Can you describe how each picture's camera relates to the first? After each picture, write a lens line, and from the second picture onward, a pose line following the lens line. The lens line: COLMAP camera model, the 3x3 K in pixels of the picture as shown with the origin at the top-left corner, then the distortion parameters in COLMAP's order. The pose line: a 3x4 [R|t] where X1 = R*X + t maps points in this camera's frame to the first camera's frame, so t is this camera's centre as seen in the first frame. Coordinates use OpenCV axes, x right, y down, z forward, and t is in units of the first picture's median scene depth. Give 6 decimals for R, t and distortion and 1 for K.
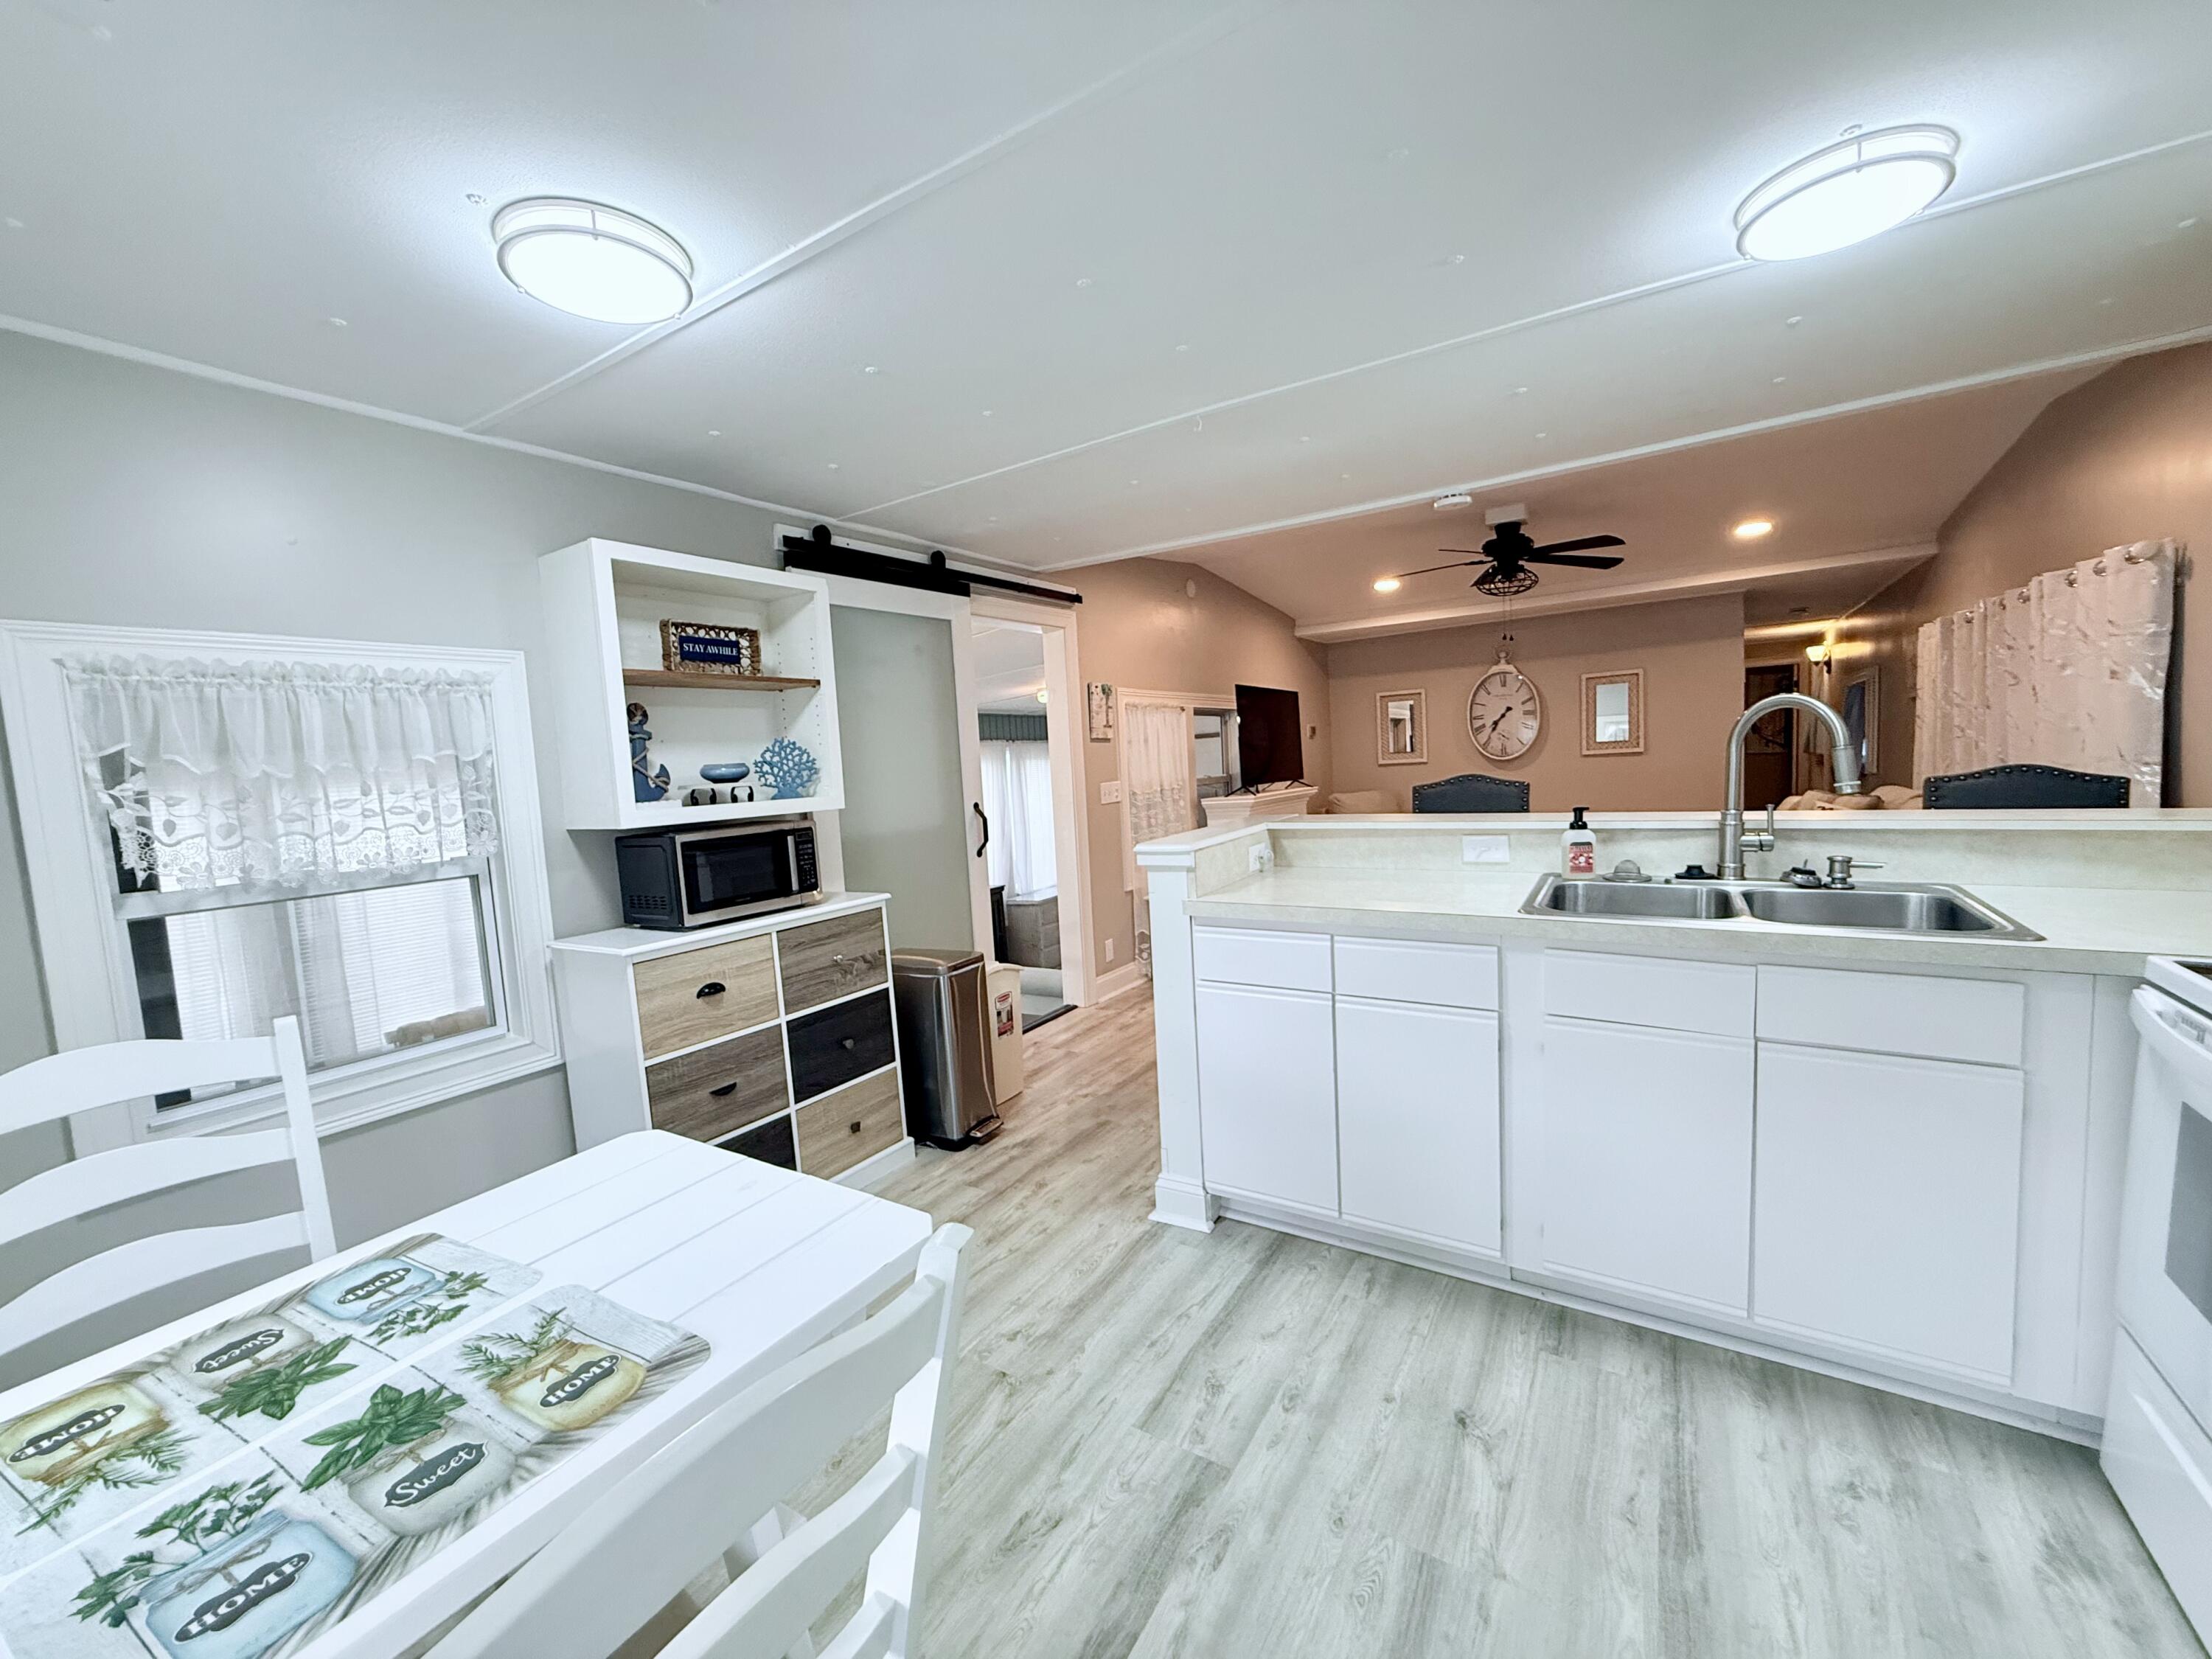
lens RADIAL K [[882.1, 0, 1105.9], [0, 882.1, 835.6], [0, 0, 1]] dist [0.000978, 0.000047]
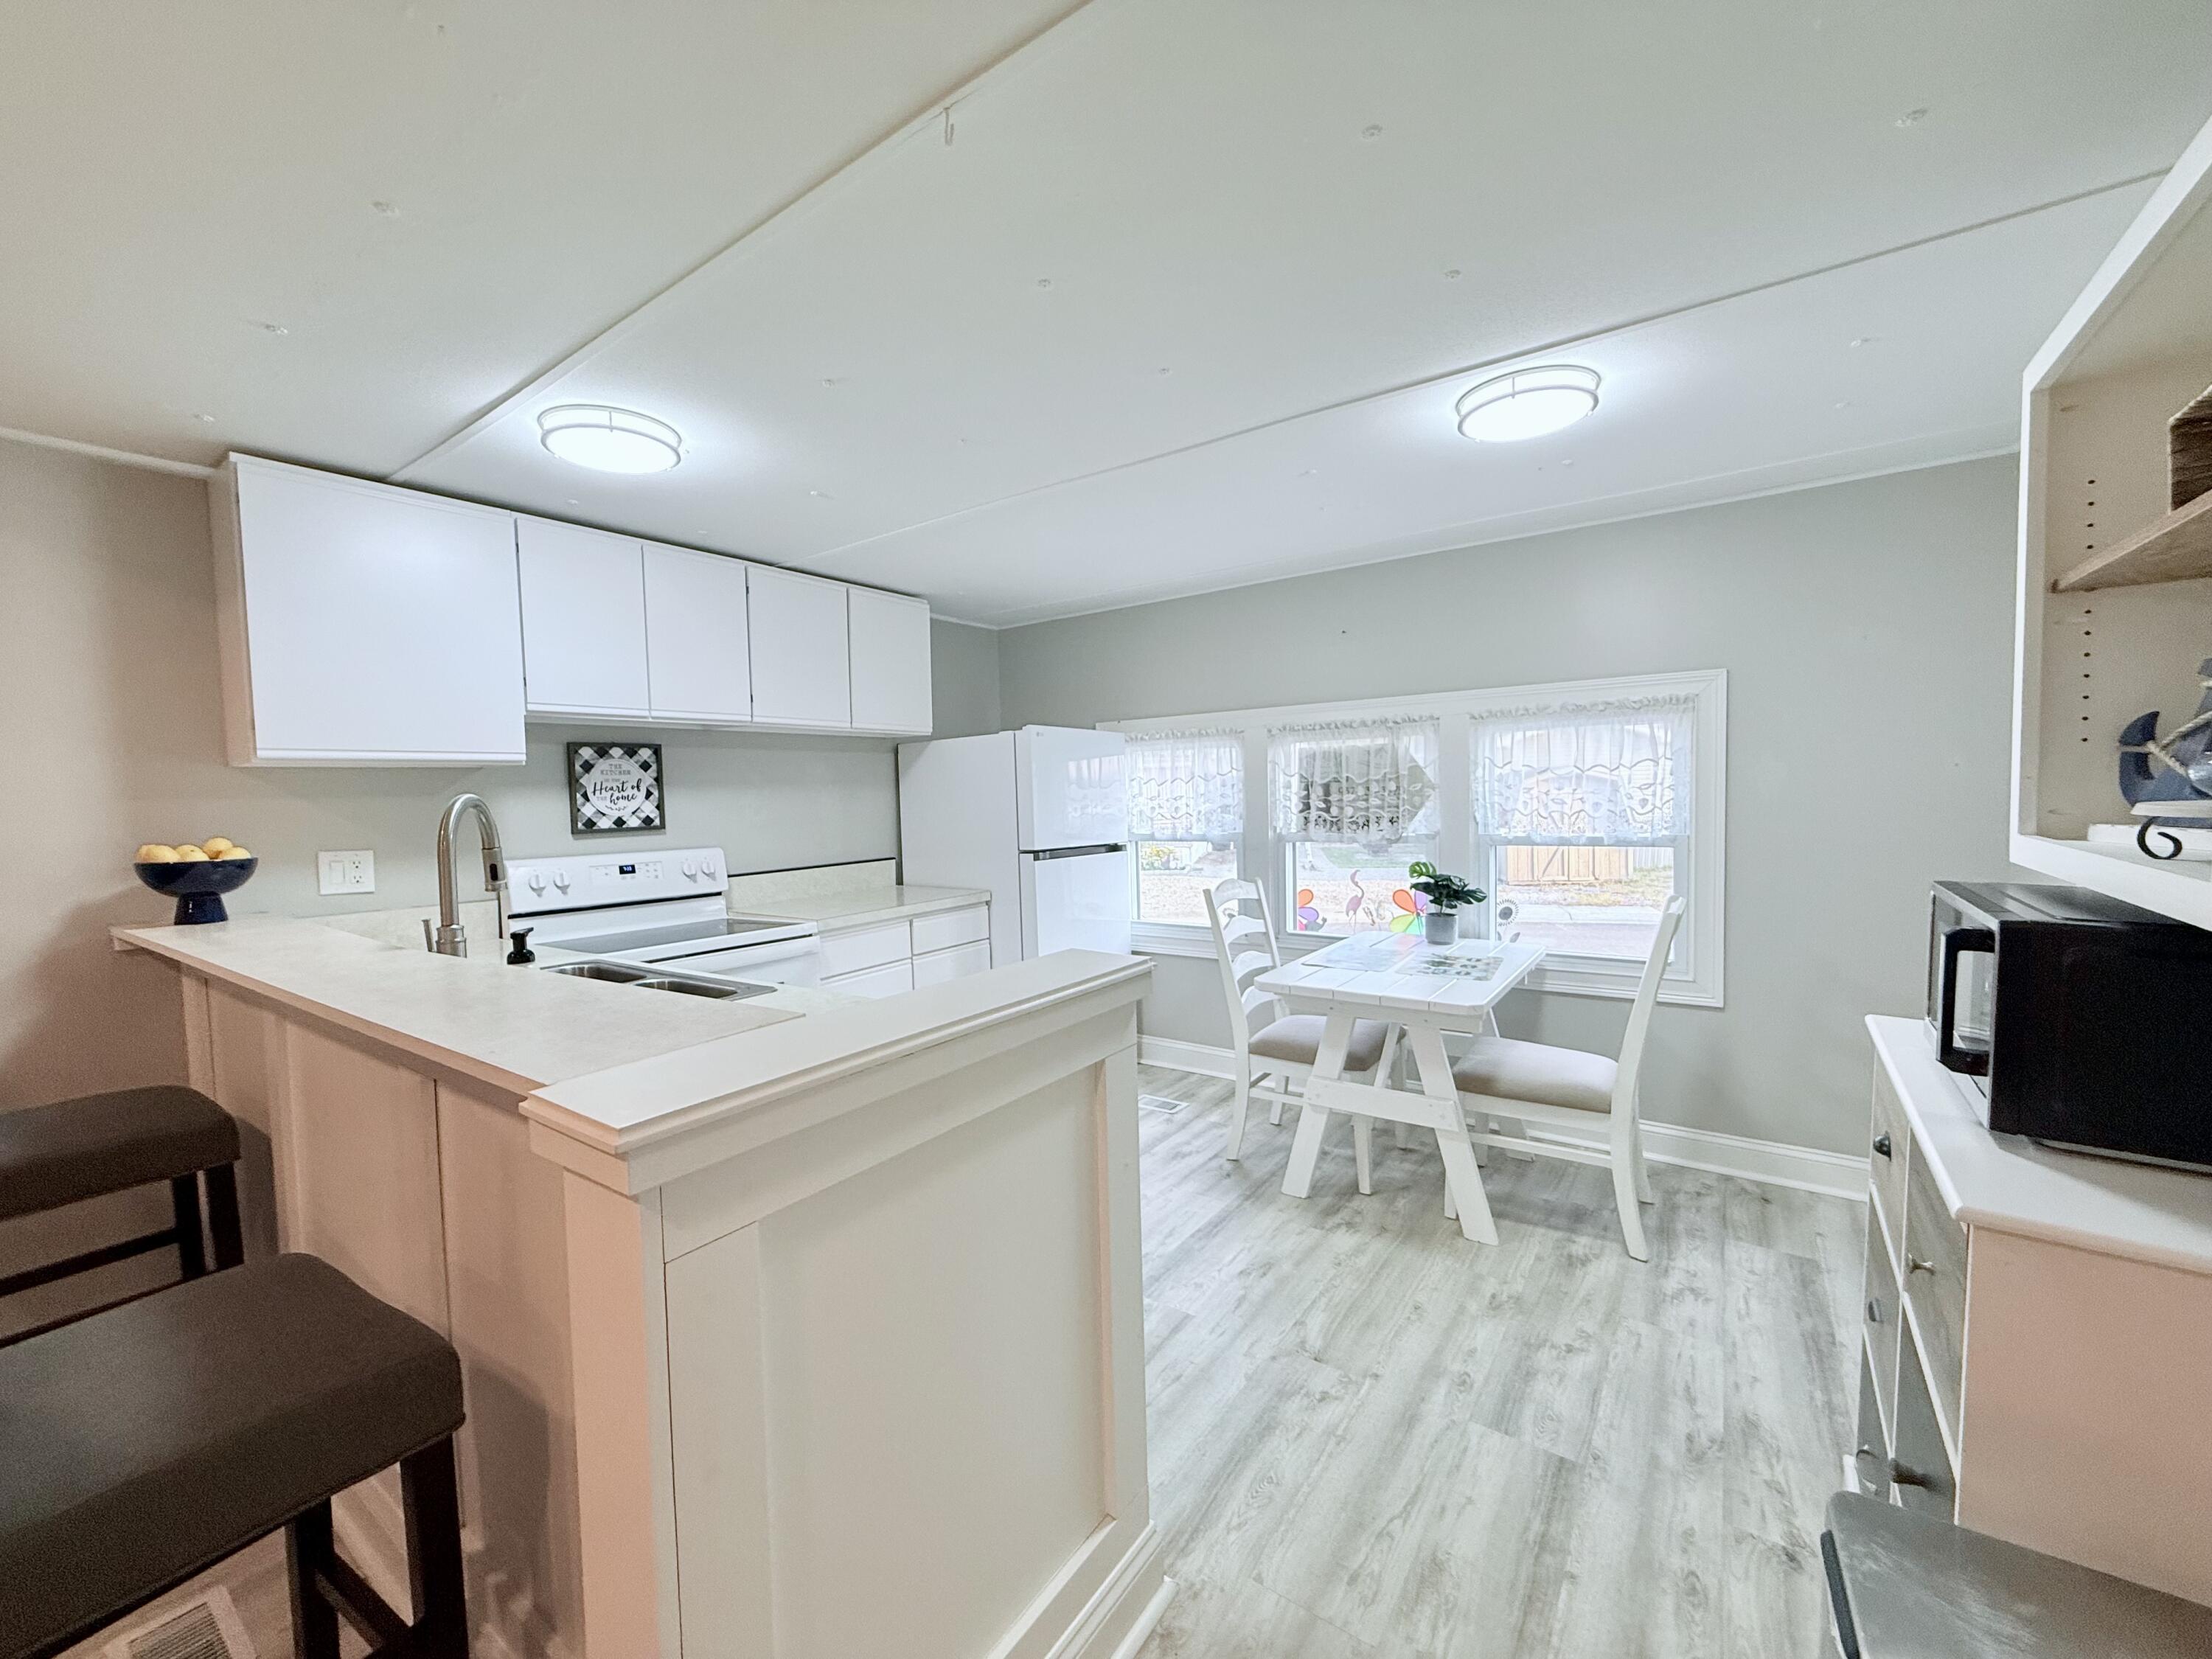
lens RADIAL K [[882.1, 0, 1107.1], [0, 882.1, 833.2], [0, 0, 1]] dist [0.000978, 0.000047]
pose [[-0.995290, 0.082336, 0.051175, 0.010459], [0.089032, 0.985203, 0.146454, -0.067719], [-0.038360, 0.150320, -0.987893, 0.654229]]
